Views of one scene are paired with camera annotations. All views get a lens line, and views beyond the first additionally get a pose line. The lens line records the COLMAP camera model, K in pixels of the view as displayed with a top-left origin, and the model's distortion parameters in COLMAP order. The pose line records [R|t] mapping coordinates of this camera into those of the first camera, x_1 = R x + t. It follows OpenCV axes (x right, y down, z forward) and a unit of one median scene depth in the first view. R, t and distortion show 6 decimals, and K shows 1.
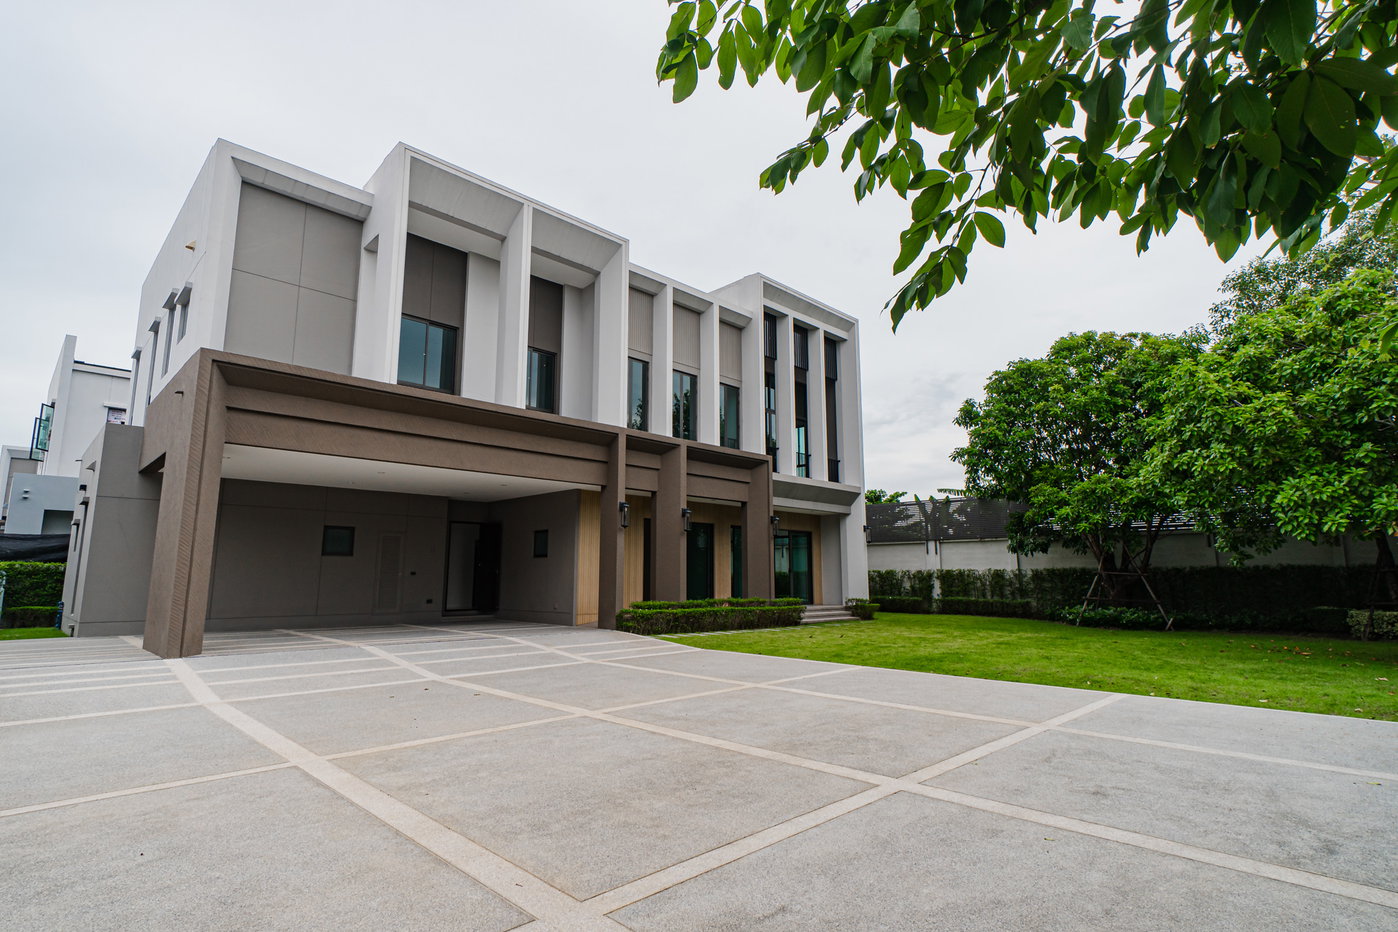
lens RADIAL K [[664.7, 0, 702.0], [0, 664.7, 472.2], [0, 0, 1]] dist [0.005206, 0.000486]
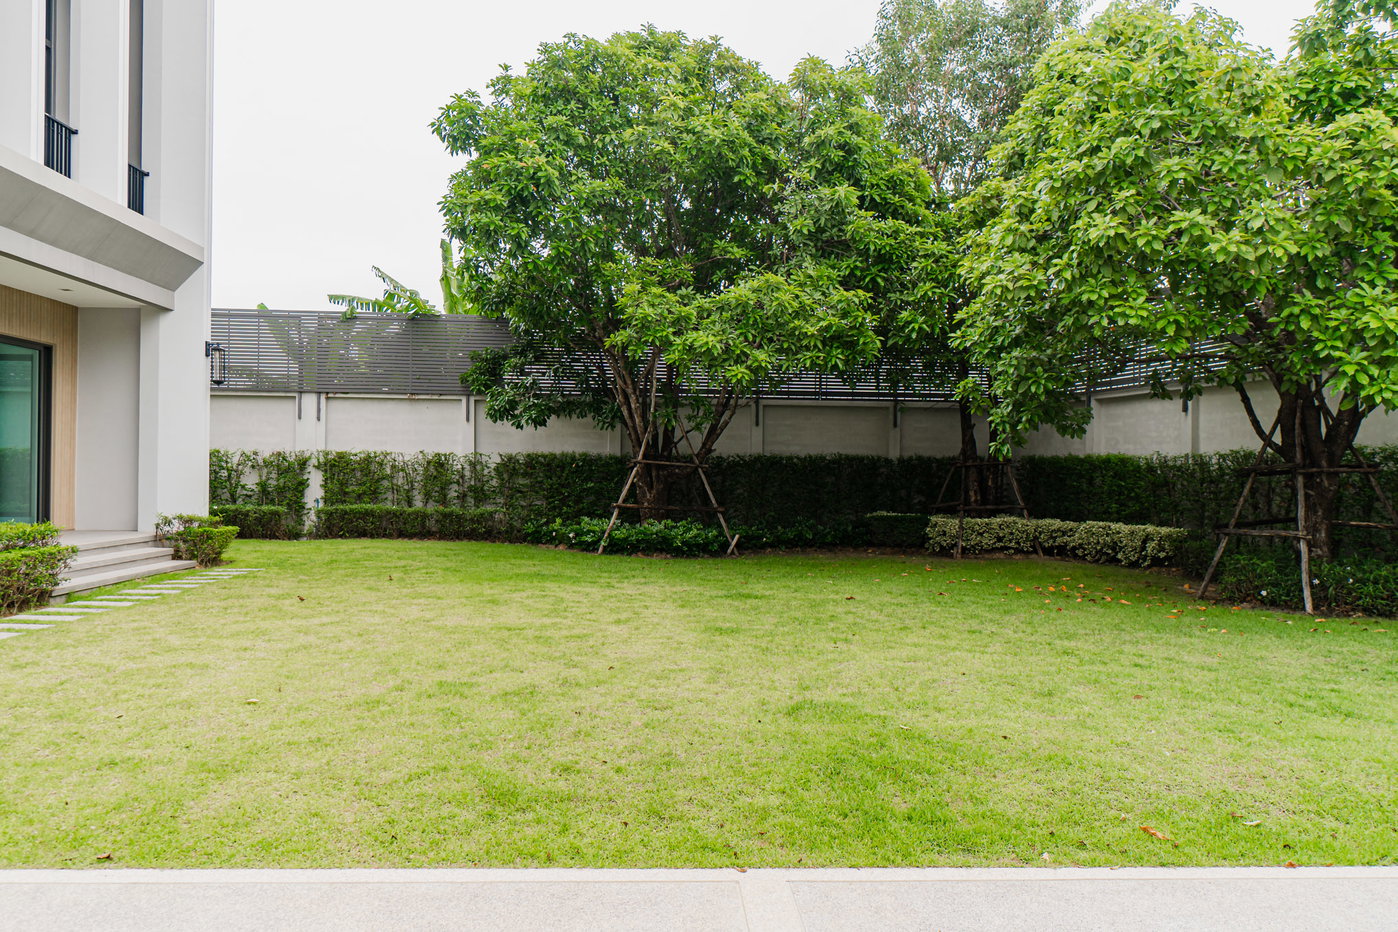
lens RADIAL K [[973.2, 0, 698.6], [0, 973.2, 474.1], [0, 0, 1]] dist [0.002532, 0.001762]
pose [[0.671034, 0.006242, 0.741401, -0.000244], [-0.127447, 0.986052, 0.107049, 0.057680], [-0.730391, -0.166323, 0.662469, 0.360021]]
